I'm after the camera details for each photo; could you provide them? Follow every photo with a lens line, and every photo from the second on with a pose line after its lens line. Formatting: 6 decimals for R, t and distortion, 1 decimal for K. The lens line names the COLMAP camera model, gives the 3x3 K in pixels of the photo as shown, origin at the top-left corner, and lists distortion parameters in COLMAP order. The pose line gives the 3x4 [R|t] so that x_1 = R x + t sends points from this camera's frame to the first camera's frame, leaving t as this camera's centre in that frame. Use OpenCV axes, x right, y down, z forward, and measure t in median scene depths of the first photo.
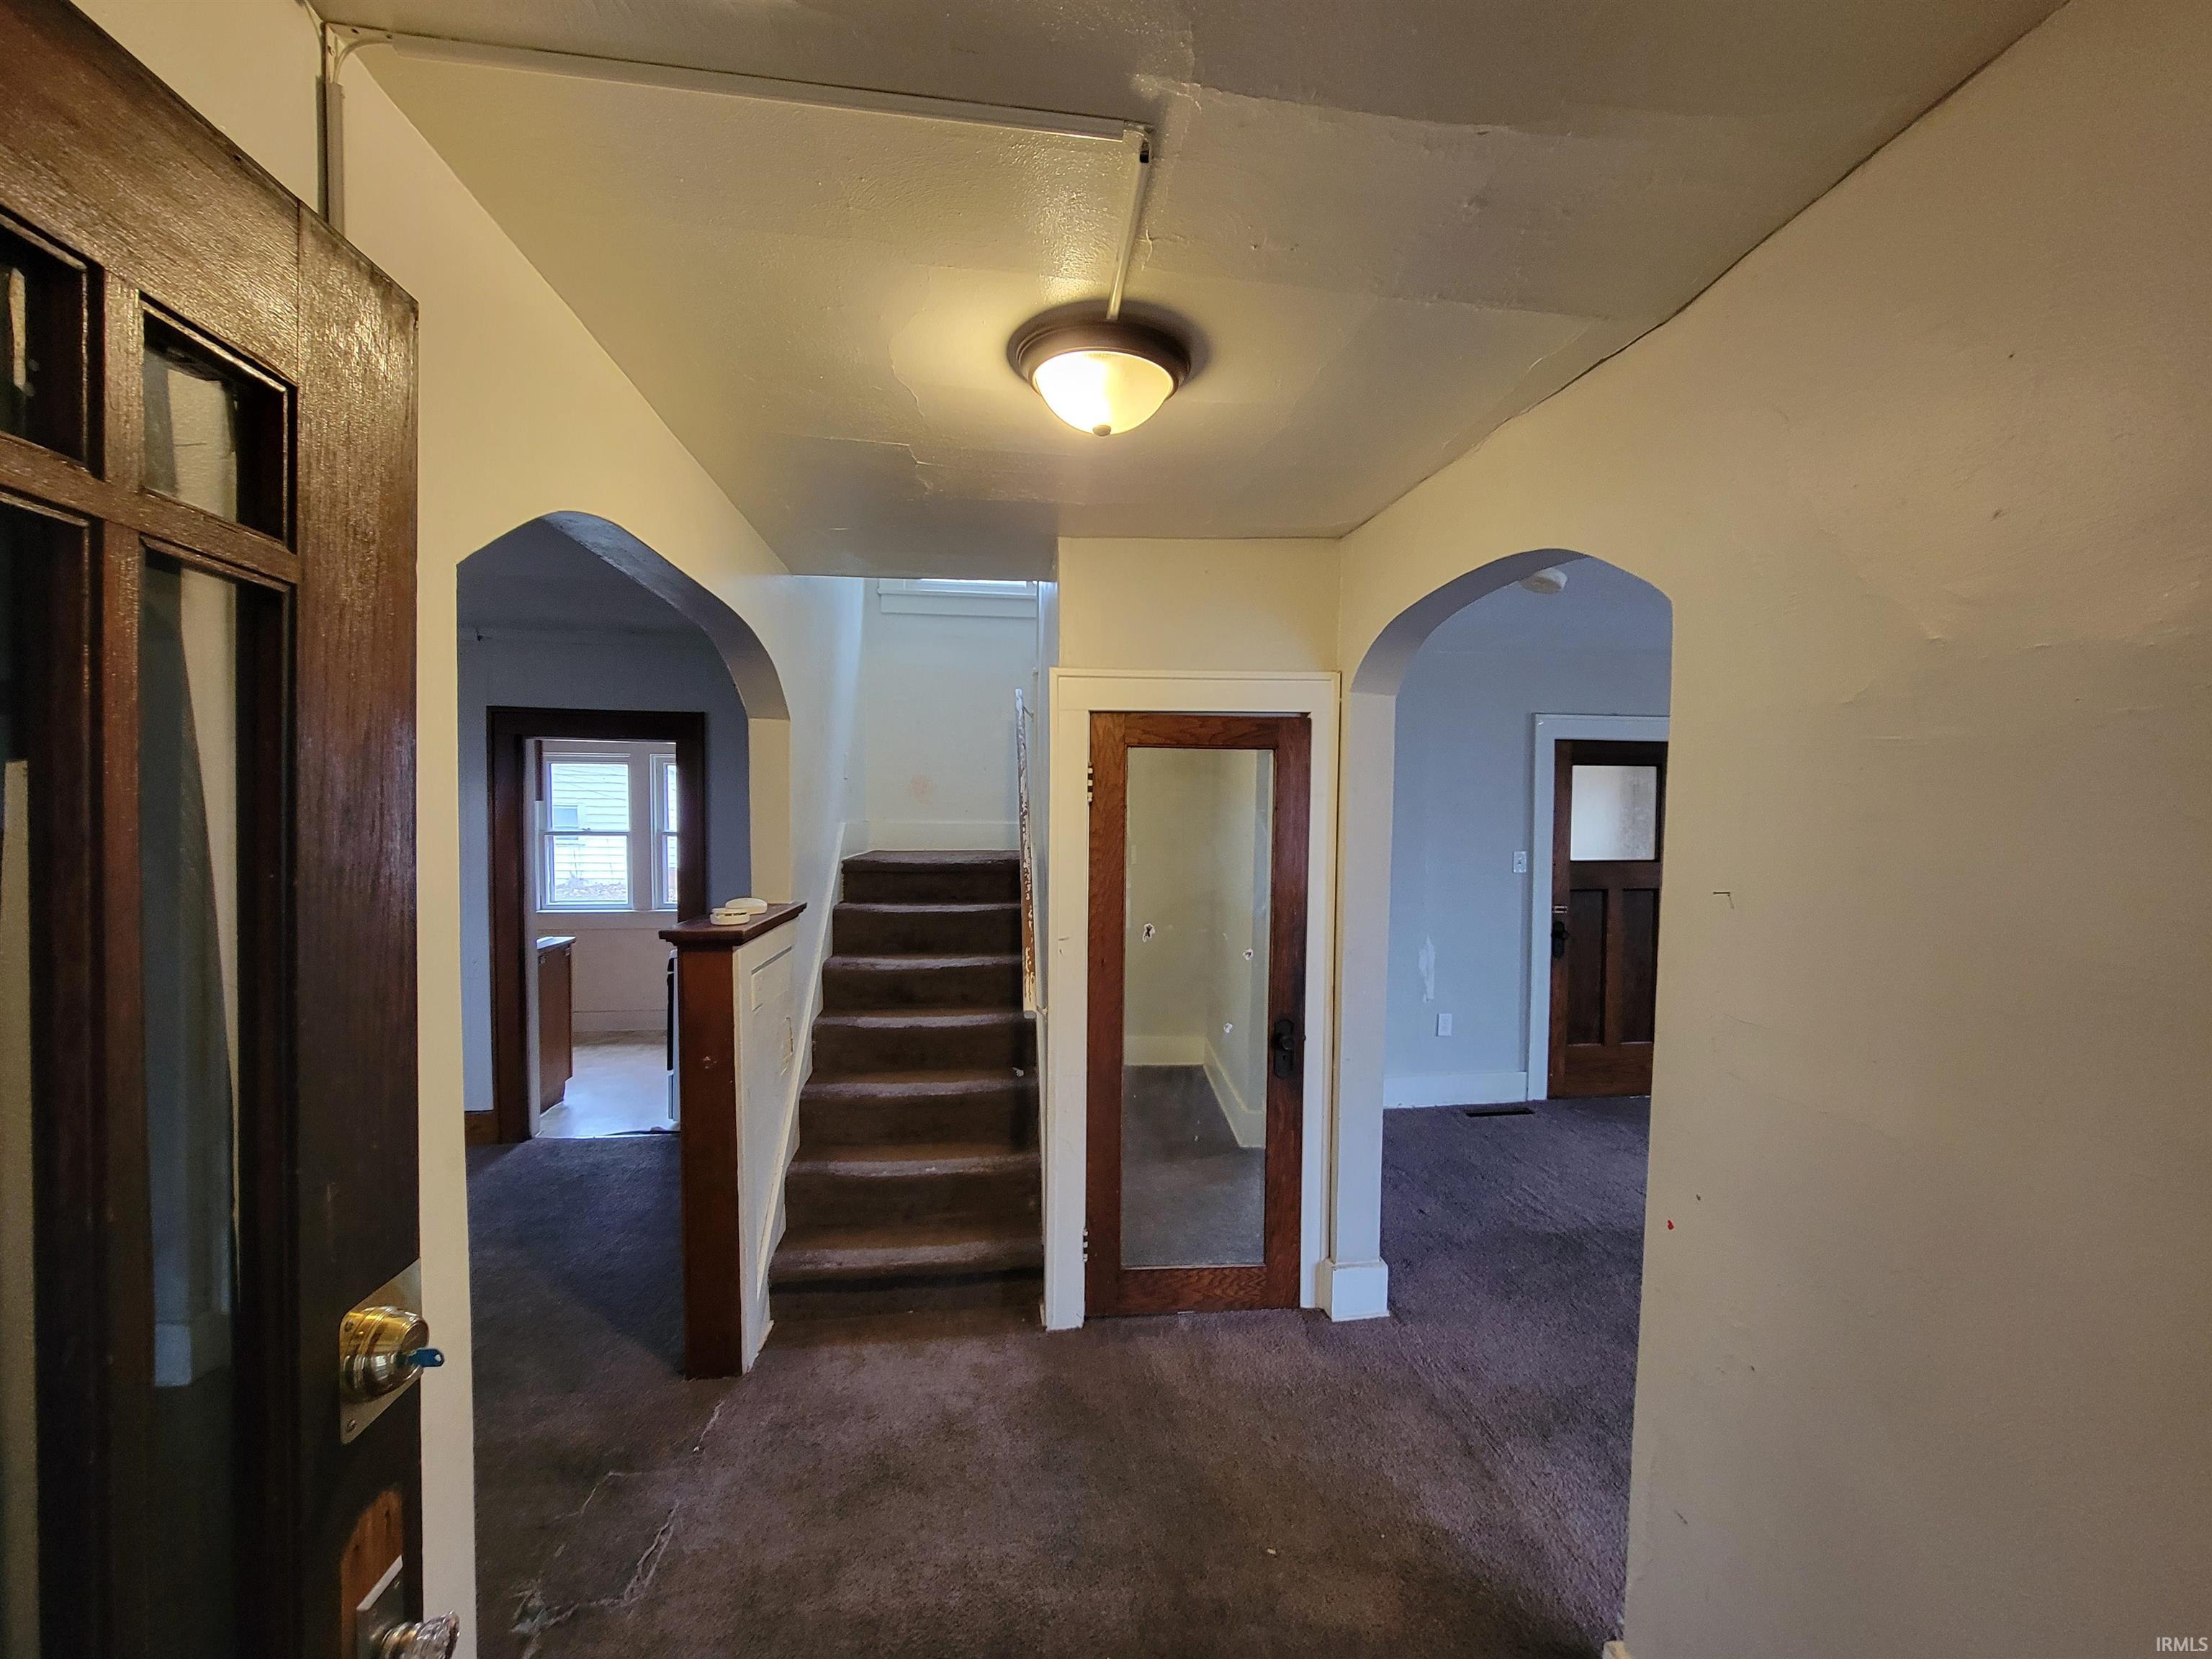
lens RADIAL K [[882.7, 0, 1106.0], [0, 882.7, 829.5], [0, 0, 1]] dist [-0.020170, 0.000206]
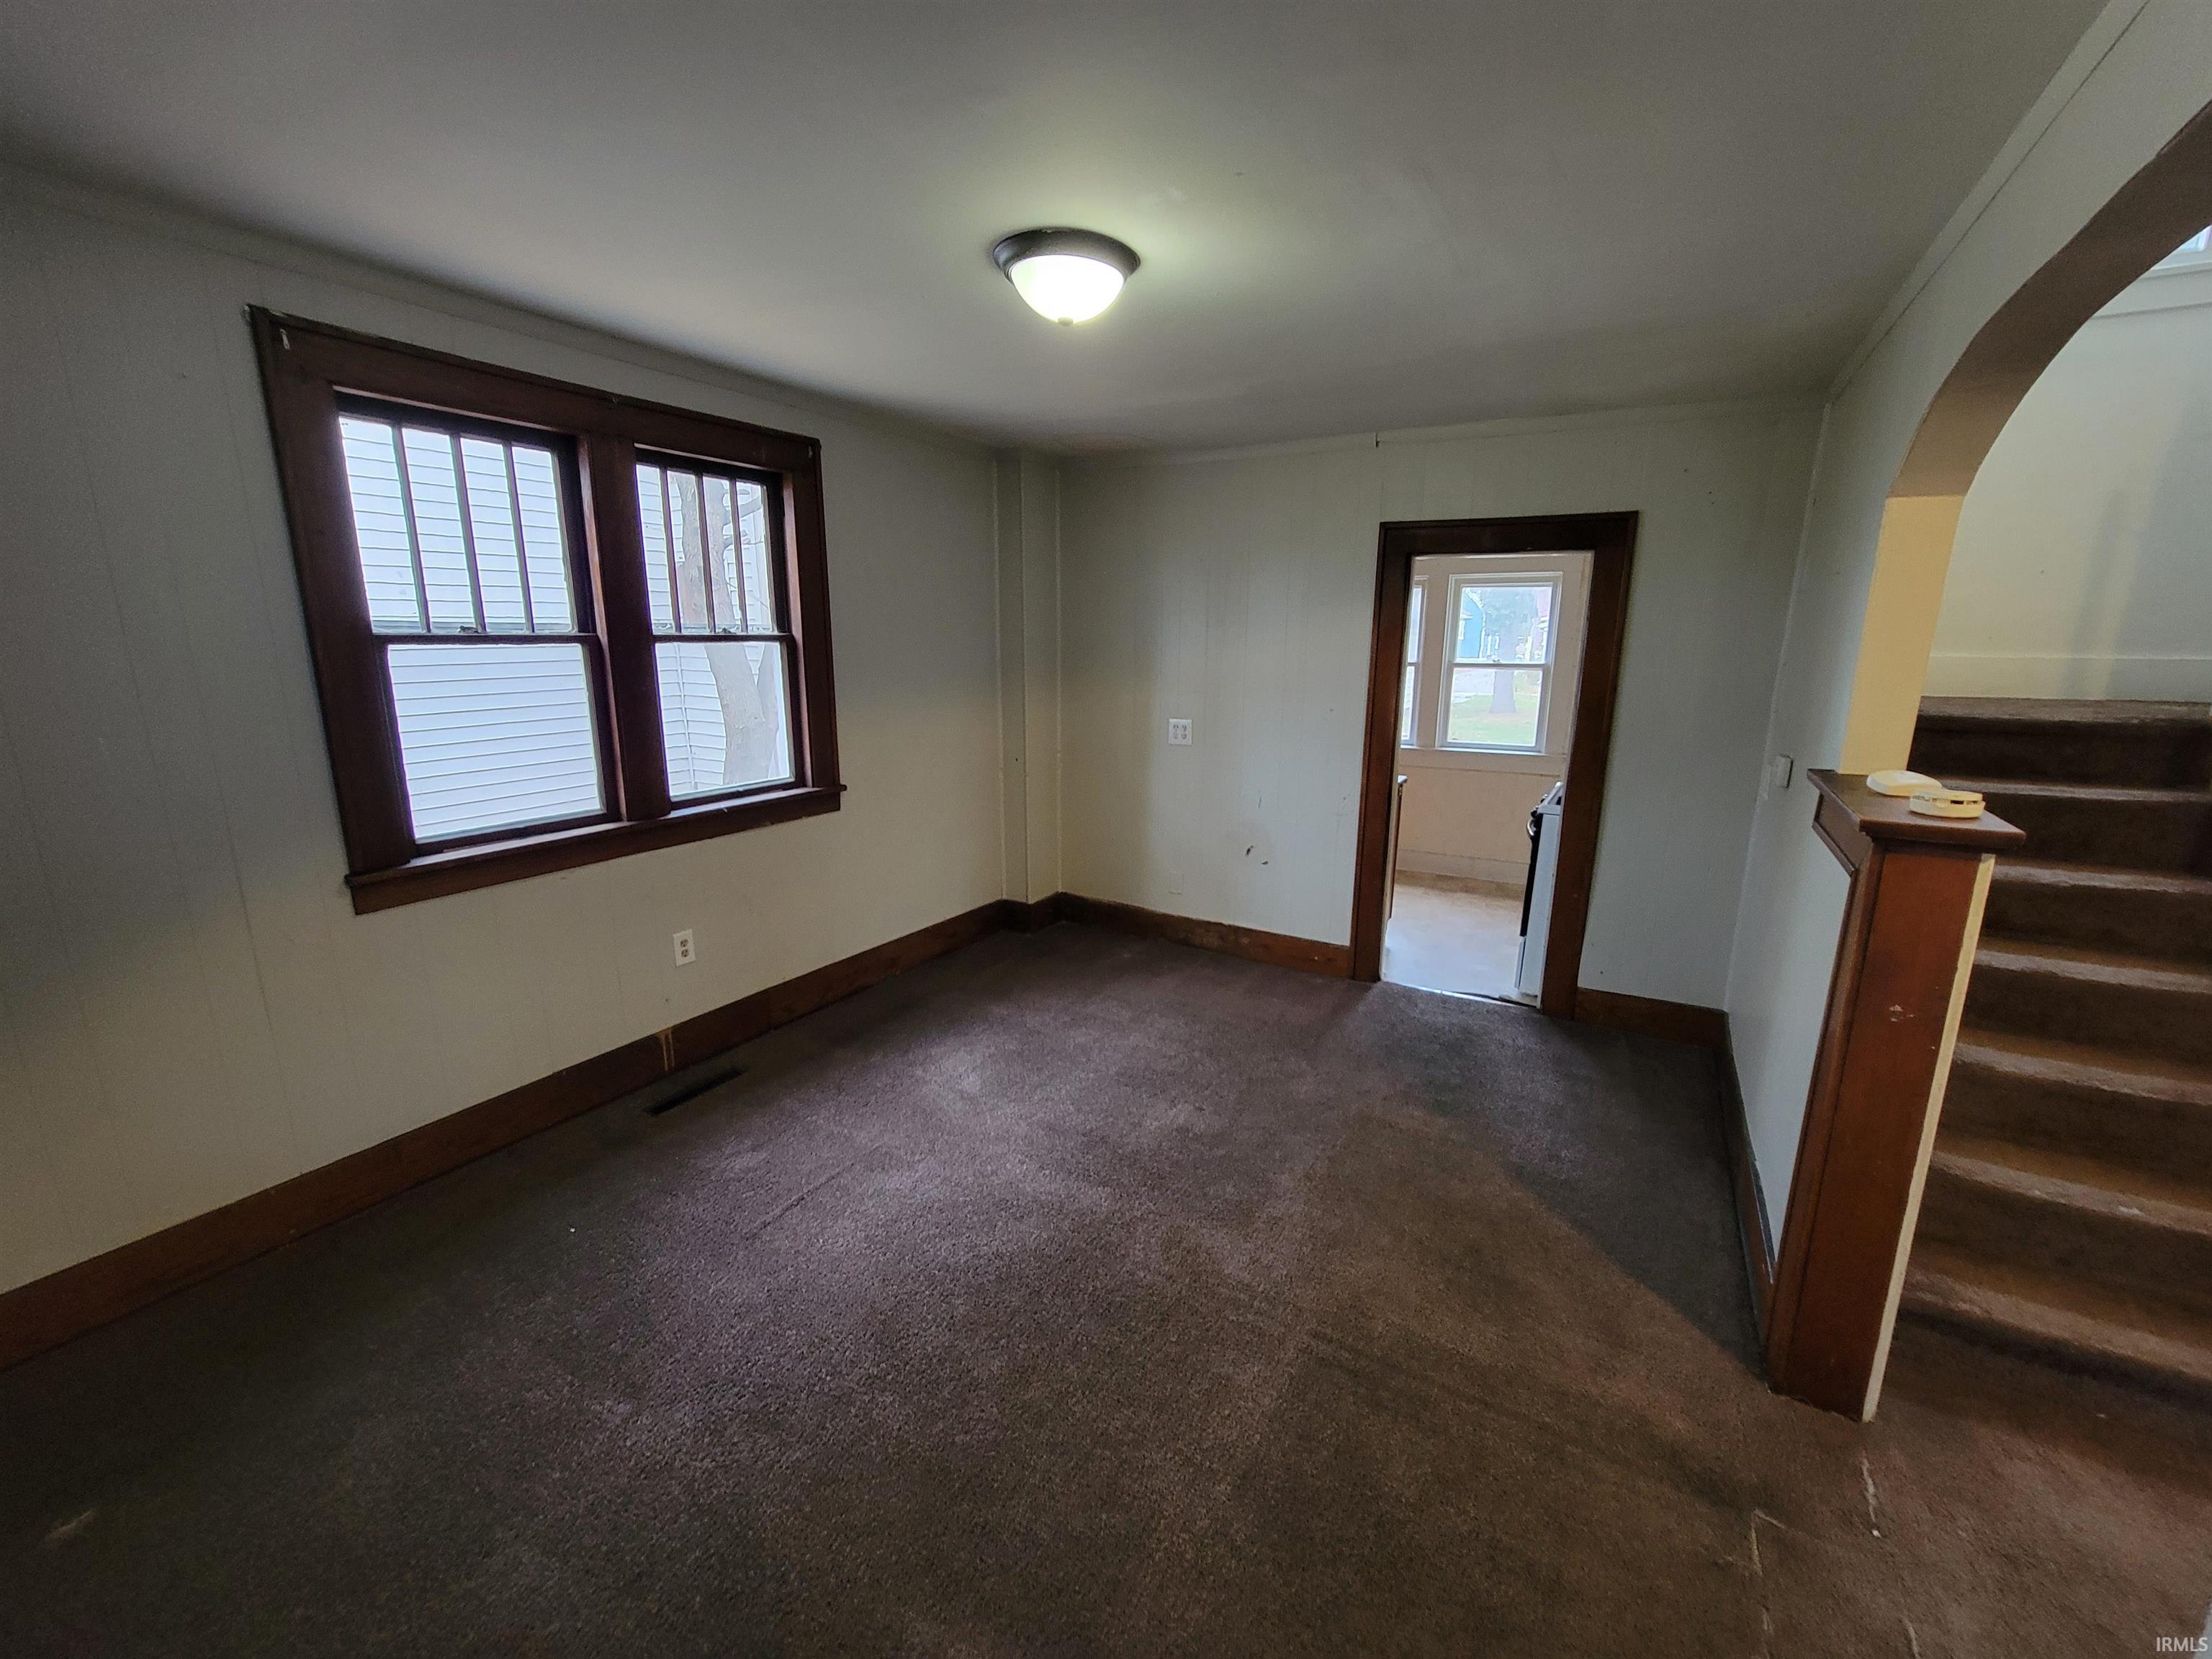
lens RADIAL K [[905.1, 0, 1106.0], [0, 905.1, 829.5], [0, 0, 1]] dist [0.001117, 0.000326]
pose [[0.779400, 0.123329, -0.614268, -0.288498], [-0.006277, 0.981922, 0.189181, -0.004285], [0.626495, -0.143592, 0.766085, 0.047445]]
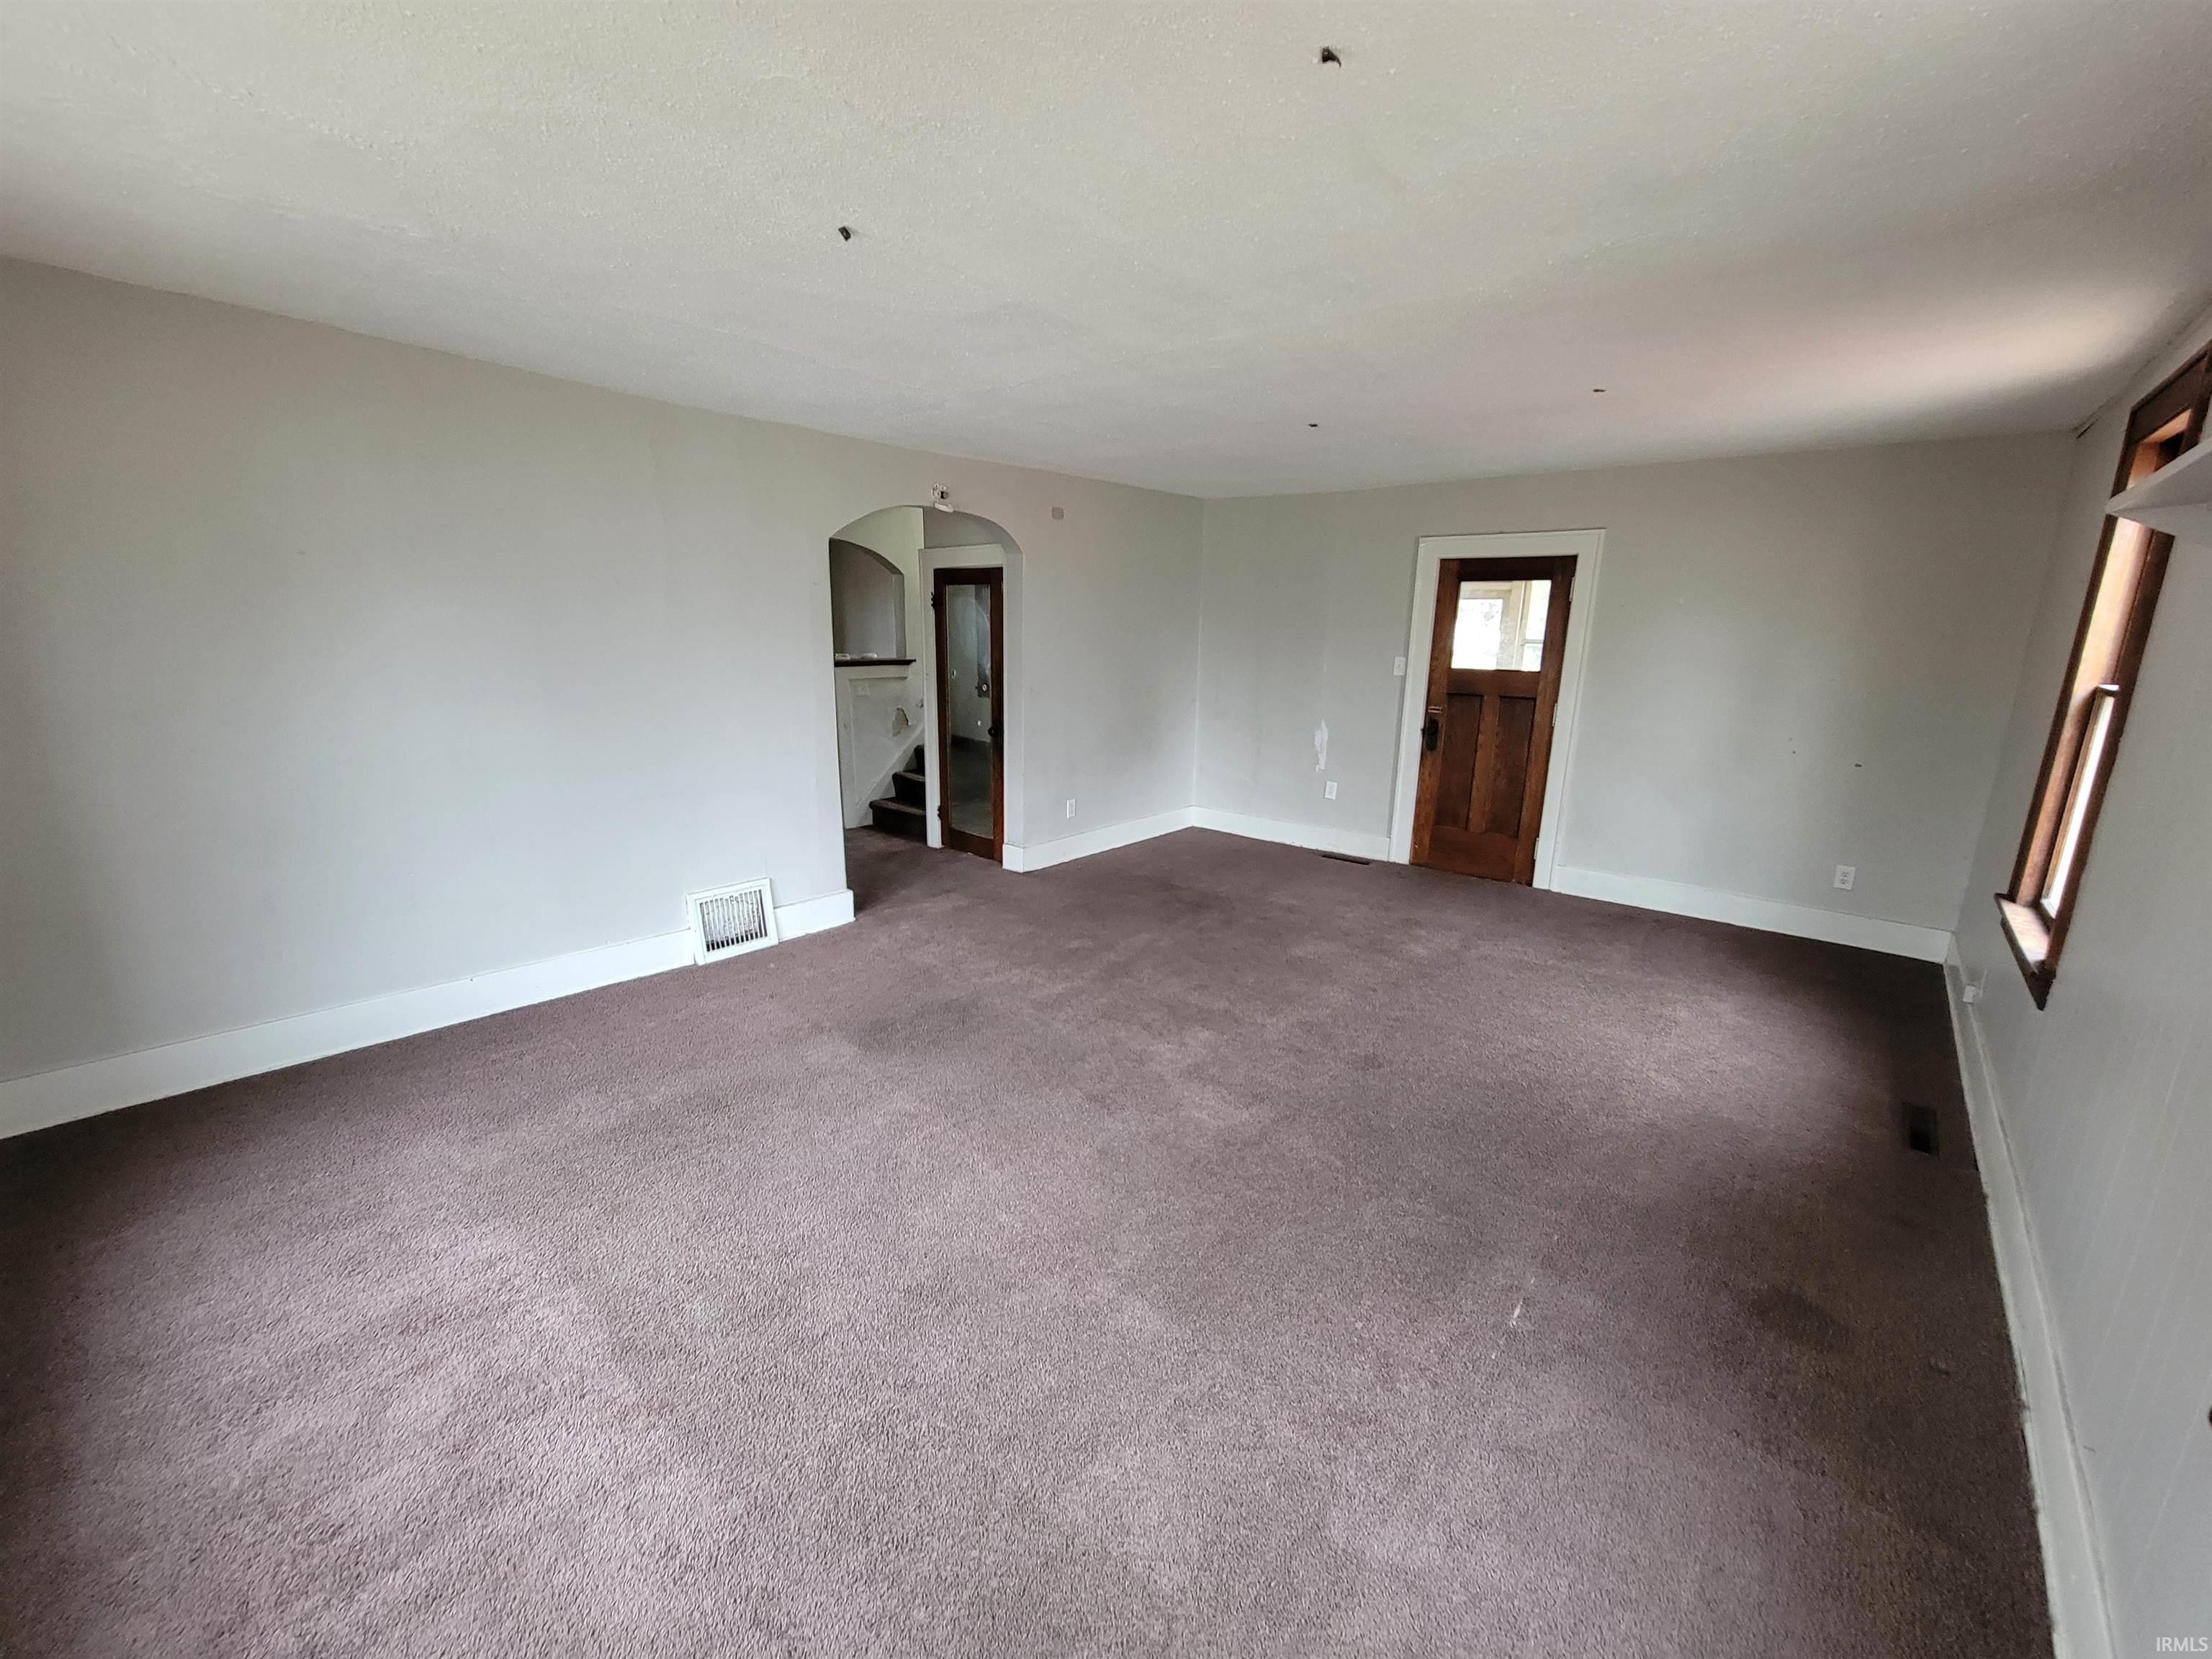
lens RADIAL K [[905.1, 0, 1106.0], [0, 905.1, 829.5], [0, 0, 1]] dist [0.001117, 0.000326]
pose [[0.702143, 0.168761, -0.691748, 1.262777], [-0.031657, 0.977945, 0.206450, 0.014150], [0.711332, -0.123059, 0.692000, -0.200104]]
